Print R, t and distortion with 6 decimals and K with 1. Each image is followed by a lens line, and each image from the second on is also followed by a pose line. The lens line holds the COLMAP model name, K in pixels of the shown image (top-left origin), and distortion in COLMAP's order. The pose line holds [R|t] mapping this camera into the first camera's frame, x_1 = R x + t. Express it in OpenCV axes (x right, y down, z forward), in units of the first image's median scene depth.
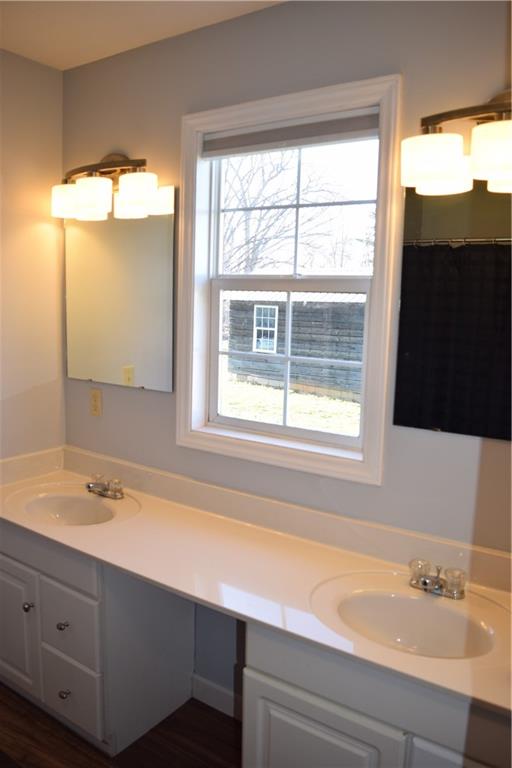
lens RADIAL K [[610.2, 0, 255.6], [0, 610.2, 386.0], [0, 0, 1]] dist [-0.093690, 0.015258]
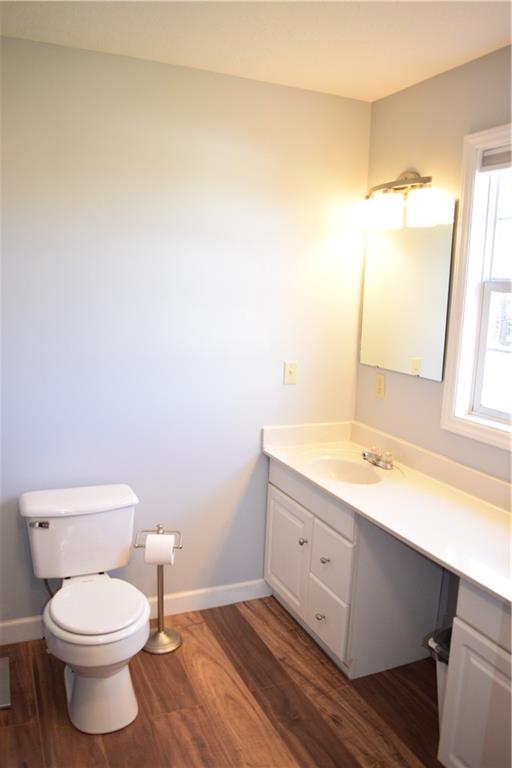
lens RADIAL K [[610.2, 0, 255.3], [0, 610.2, 382.6], [0, 0, 1]] dist [-0.093690, 0.015258]
pose [[0.856773, 0.082884, -0.508990, 0.138790], [-0.082647, 0.996311, 0.023120, 0.015279], [0.509028, 0.022258, 0.860462, -0.140286]]
